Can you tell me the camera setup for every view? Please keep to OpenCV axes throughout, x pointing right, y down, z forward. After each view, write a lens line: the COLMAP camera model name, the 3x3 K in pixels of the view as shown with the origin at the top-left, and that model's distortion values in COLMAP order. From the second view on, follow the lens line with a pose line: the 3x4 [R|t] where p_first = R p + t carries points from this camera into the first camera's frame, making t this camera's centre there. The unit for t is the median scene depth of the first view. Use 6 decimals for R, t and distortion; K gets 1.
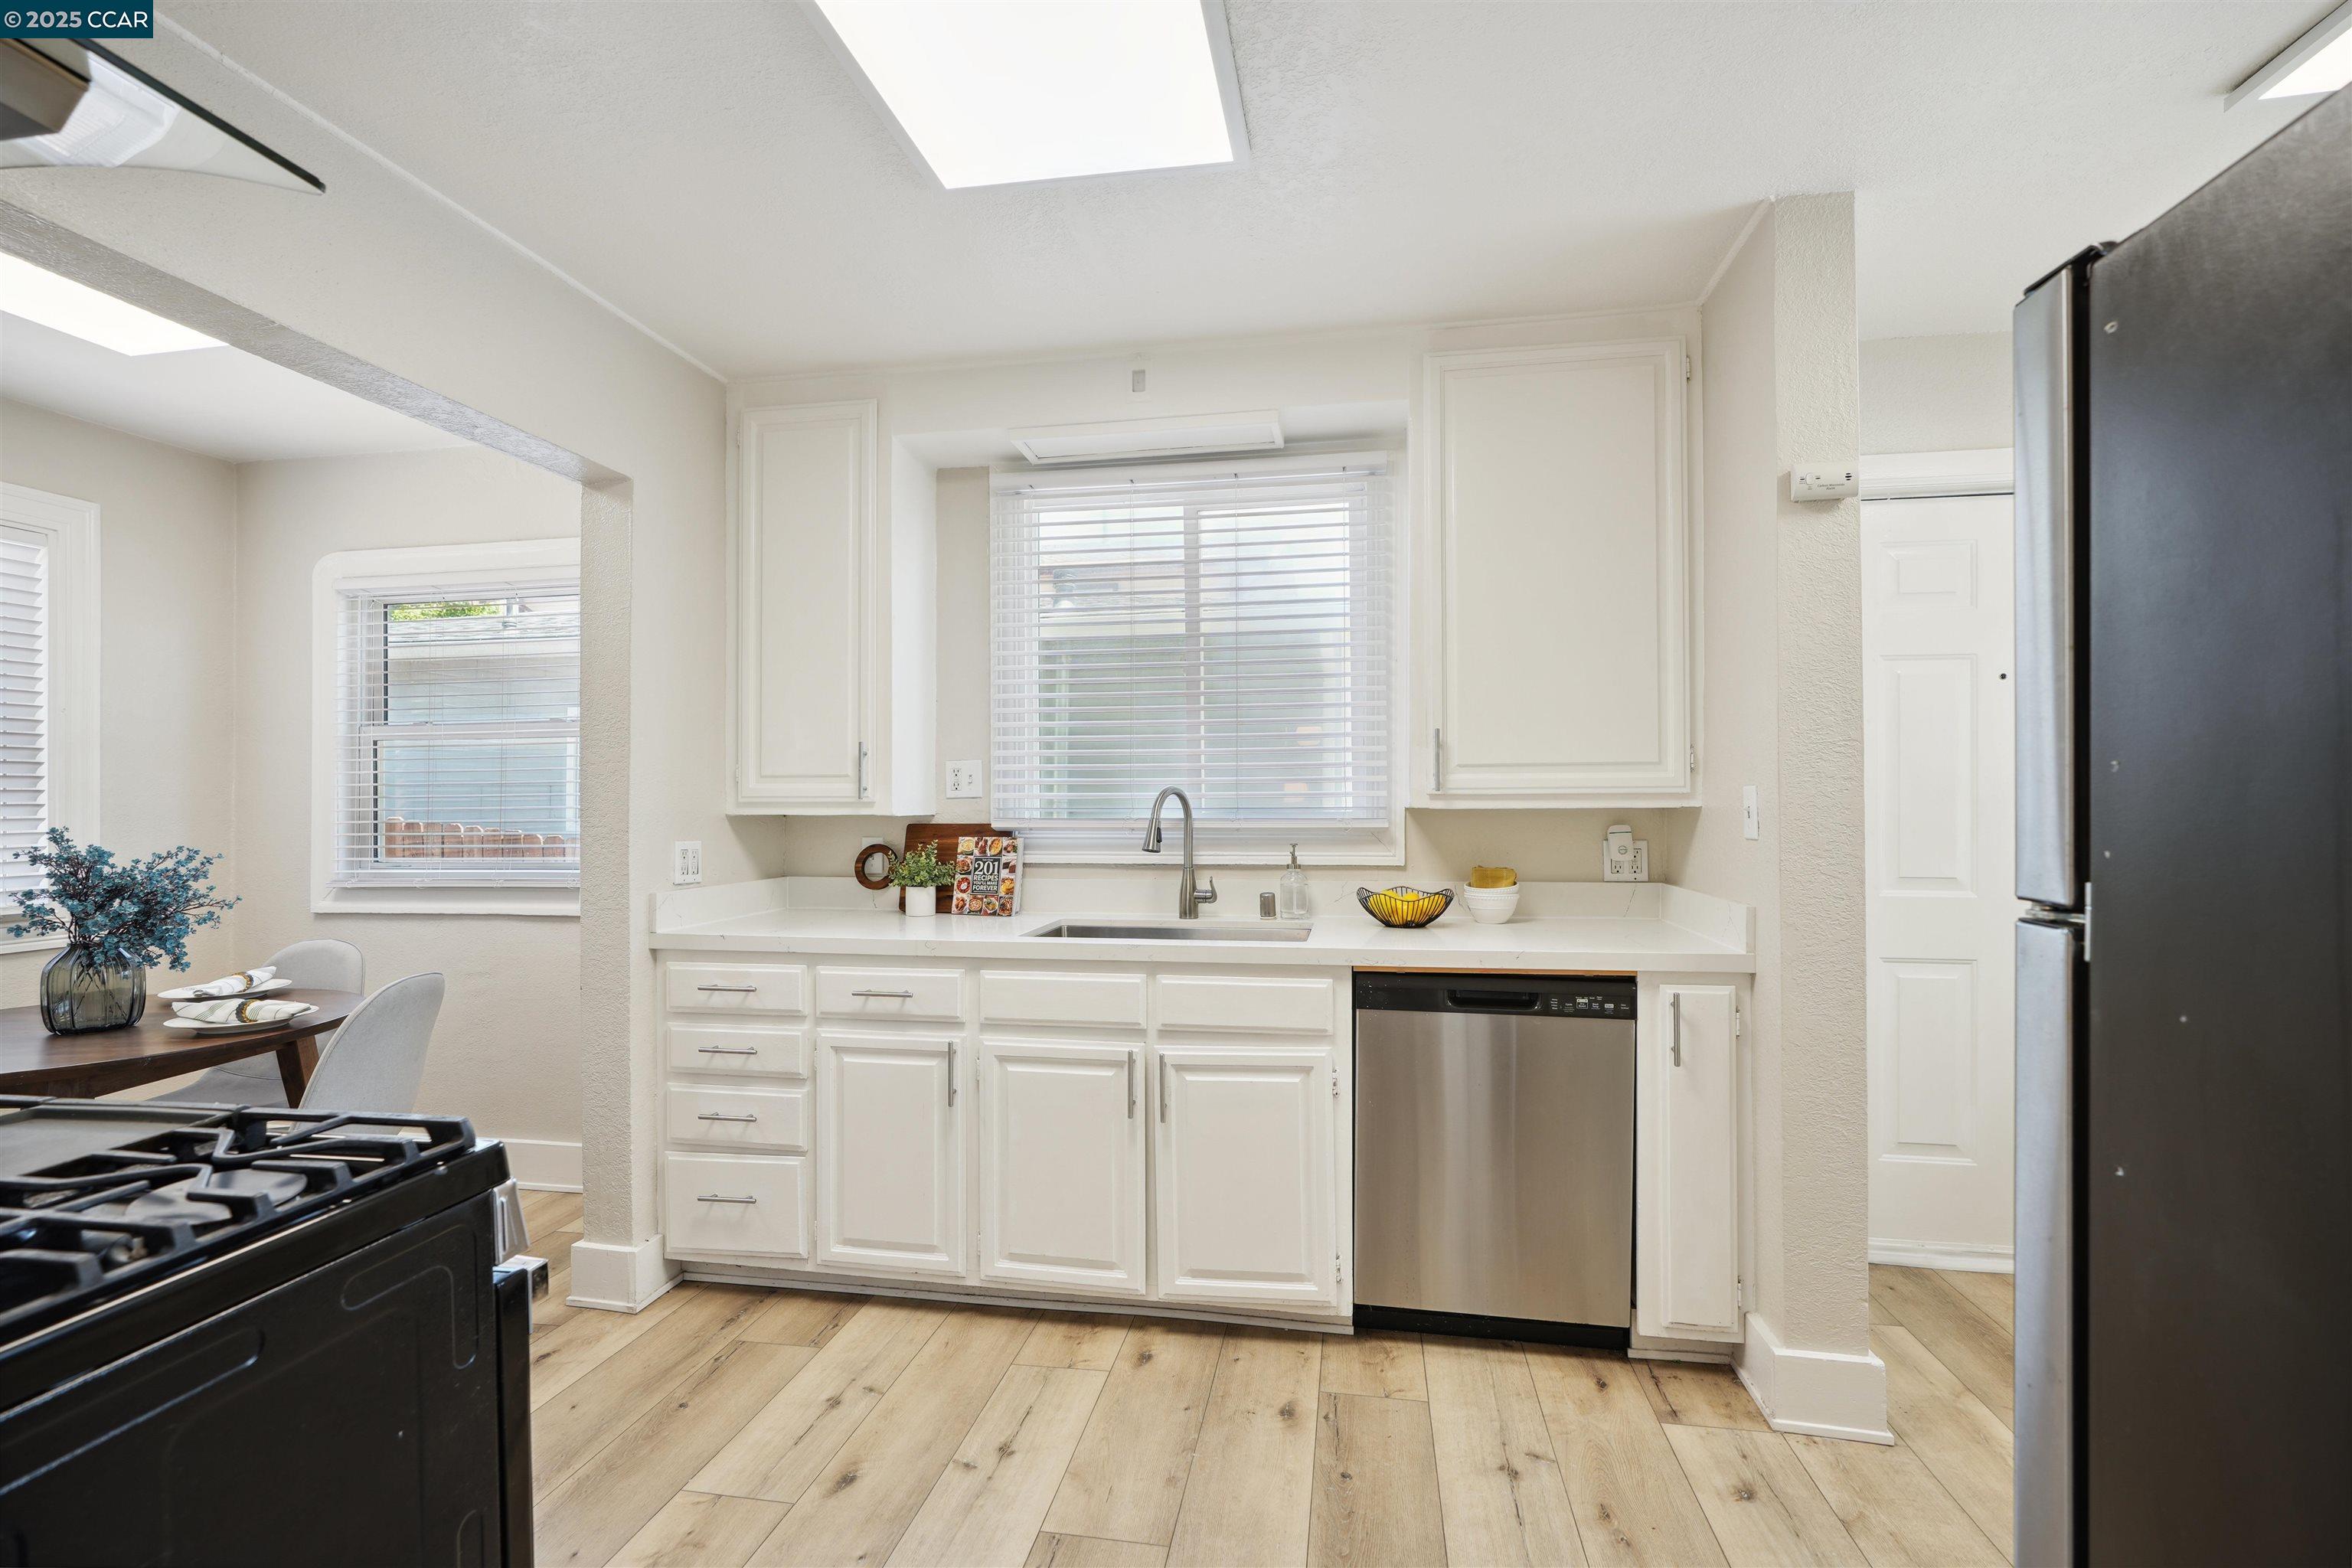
lens RADIAL K [[1060.8, 0, 1173.0], [0, 1060.8, 791.7], [0, 0, 1]] dist [-0.010110, 0.003470]
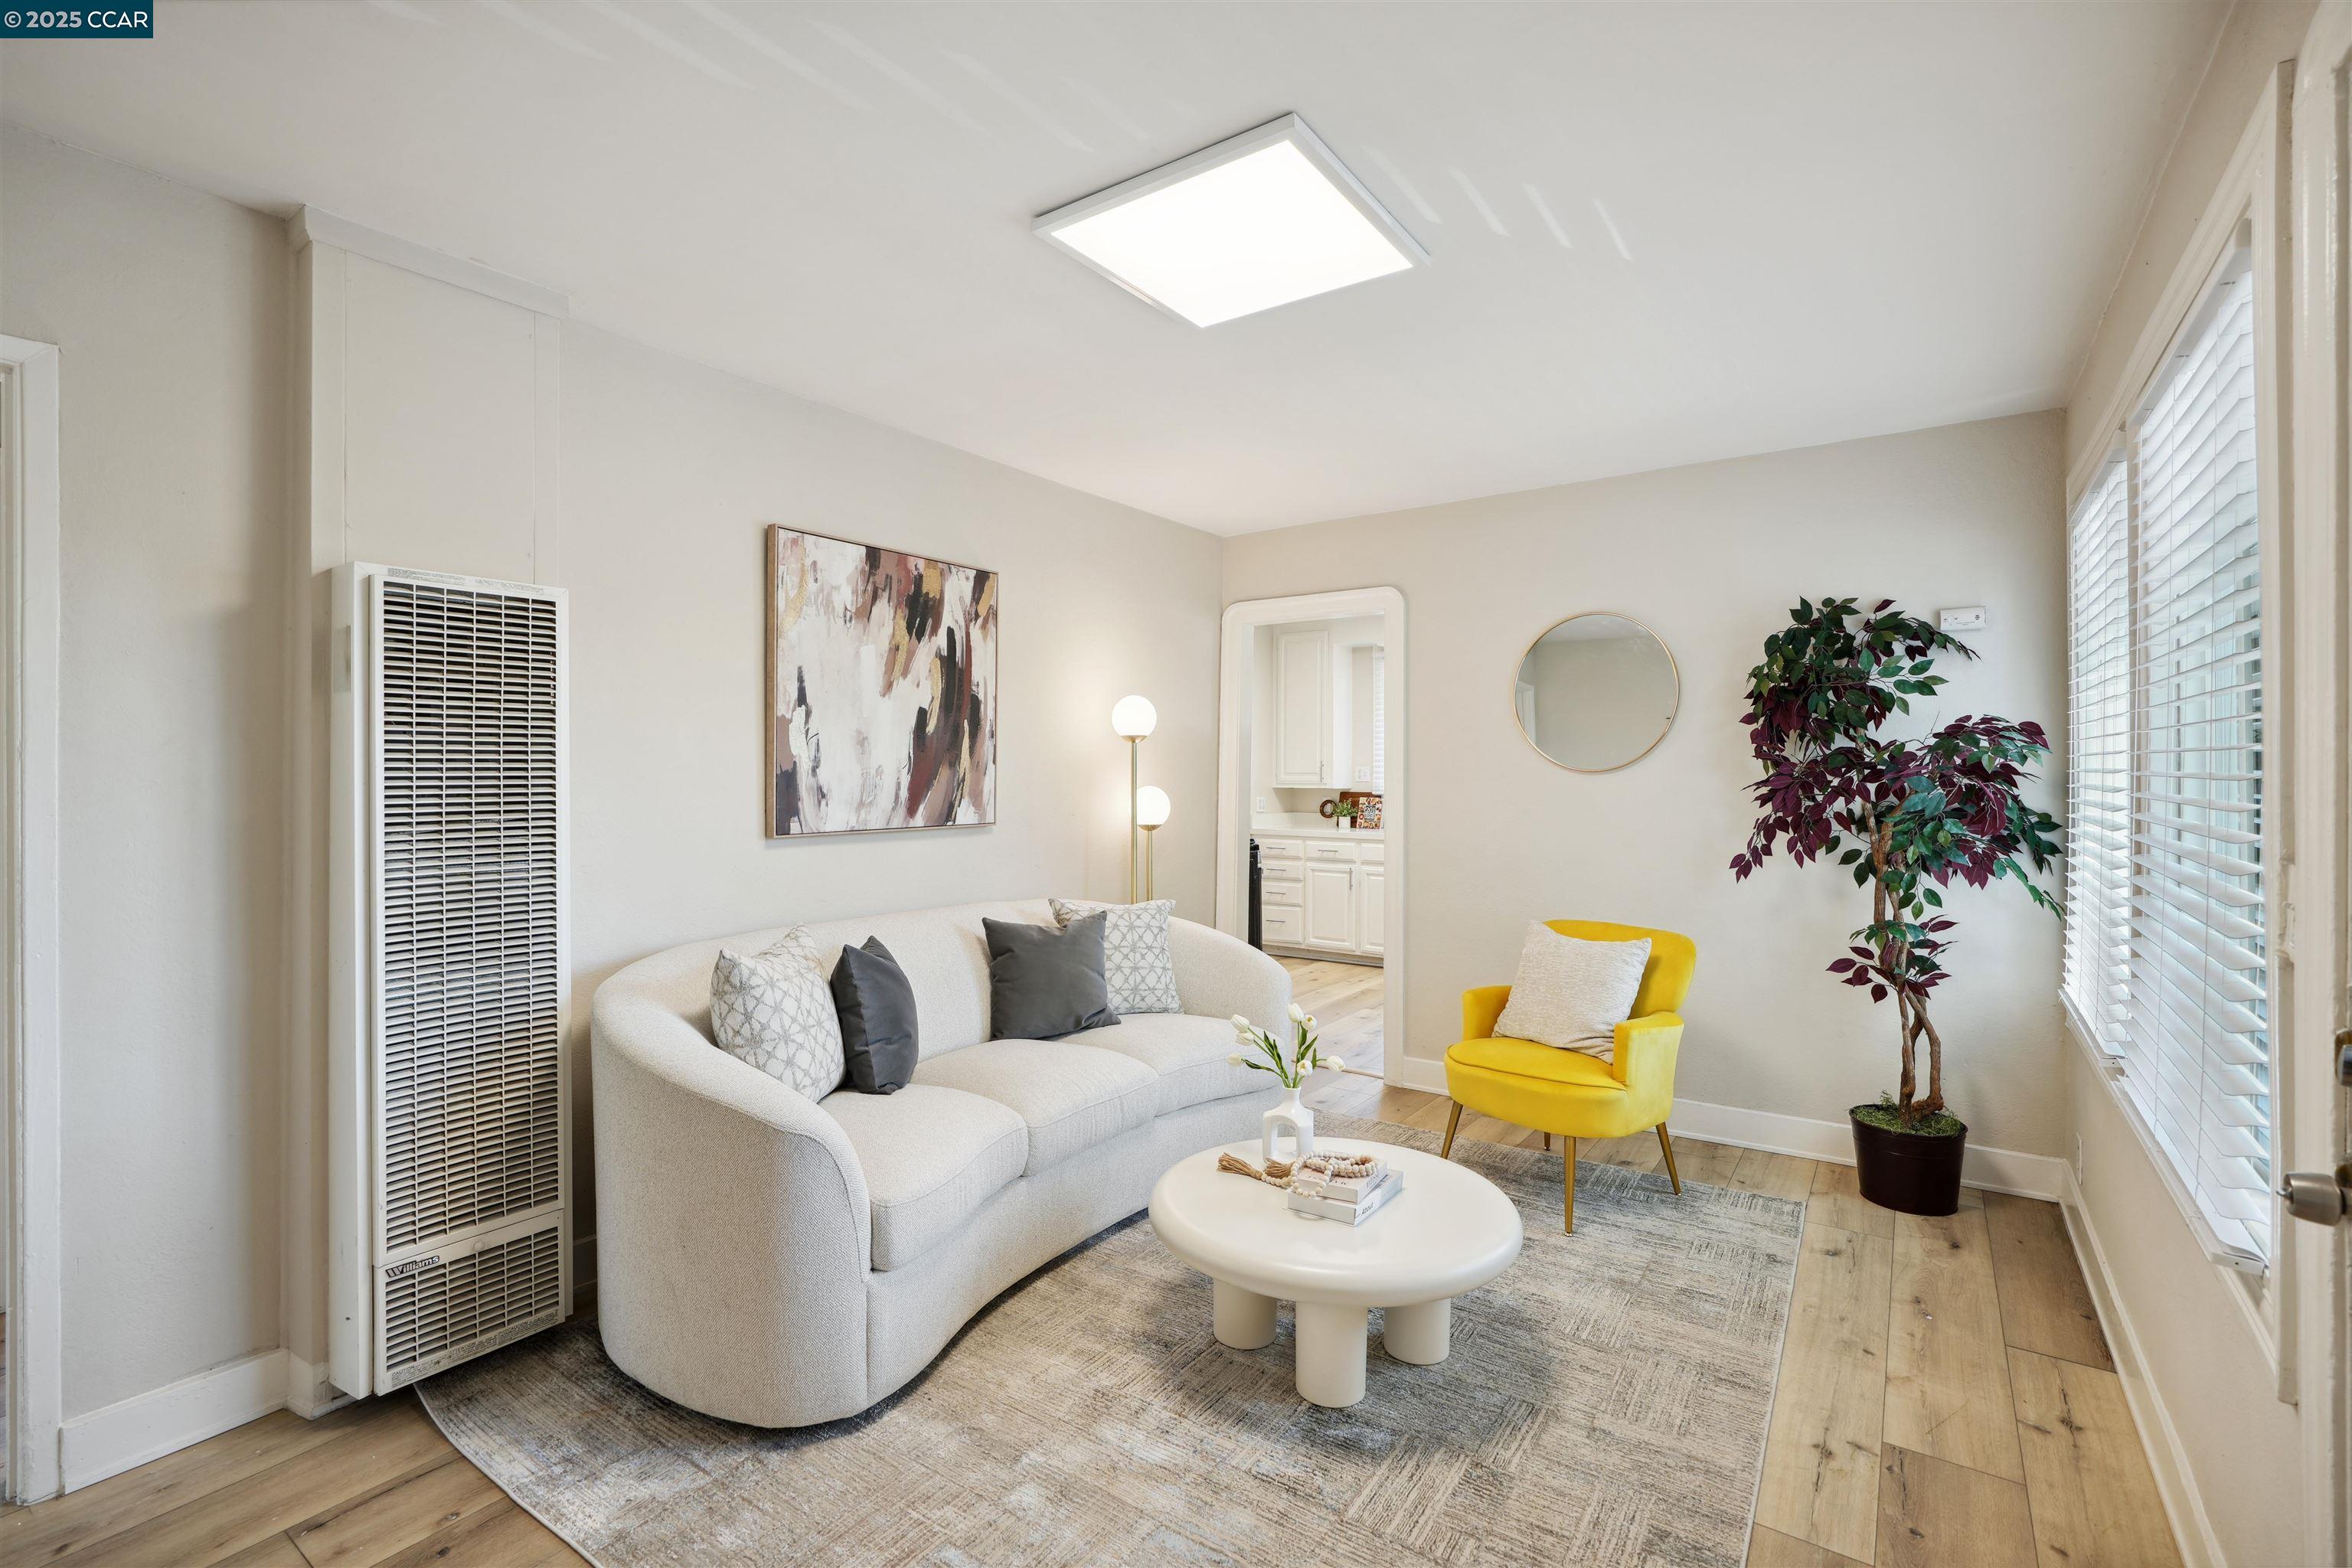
lens RADIAL K [[1060.8, 0, 1176.1], [0, 1060.8, 770.7], [0, 0, 1]] dist [-0.010110, 0.003470]
pose [[0.906619, 0.005995, -0.421908, 0.496595], [-0.001941, 0.999948, 0.010036, -0.047865], [0.421946, -0.008280, 0.906583, -1.565336]]
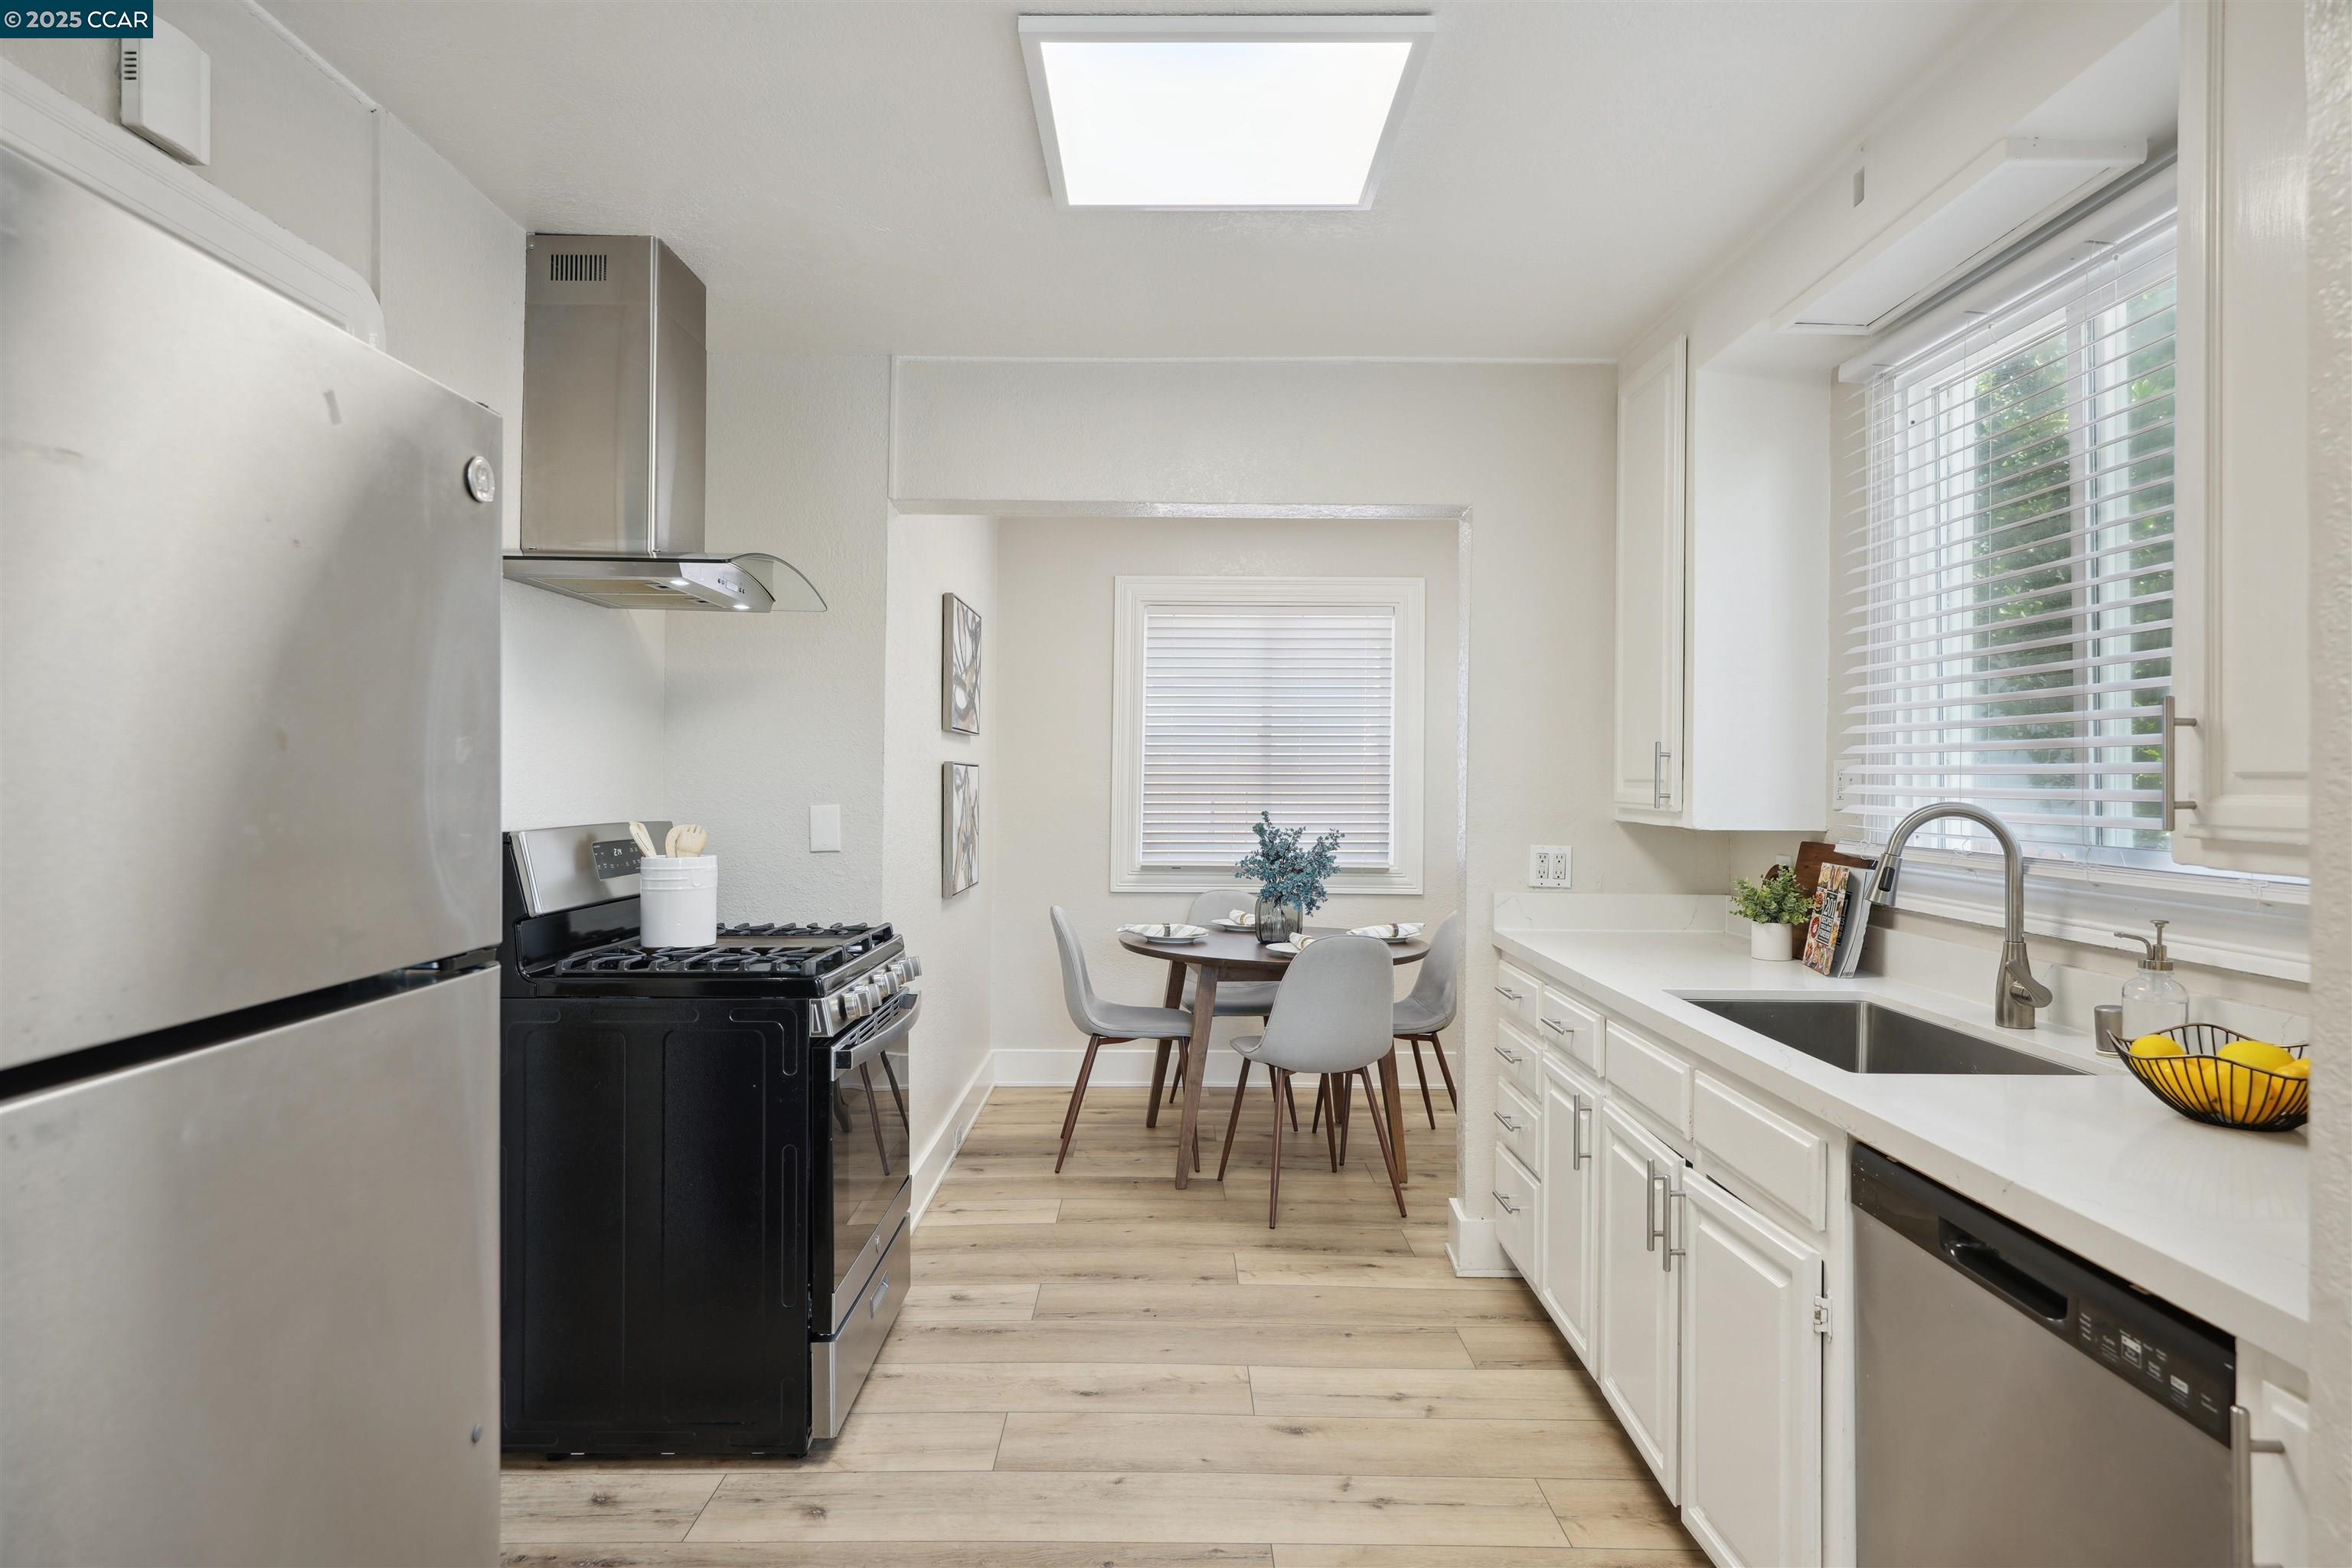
lens RADIAL K [[1276.4, 0, 1163.8], [0, 1276.4, 766.6], [0, 0, 1]] dist [-0.002200, 0.000435]
pose [[0.170186, -0.001978, -0.985410, 0.651602], [-0.001680, 0.999996, -0.002298, -0.023471], [0.985411, 0.002046, 0.170182, 0.426397]]
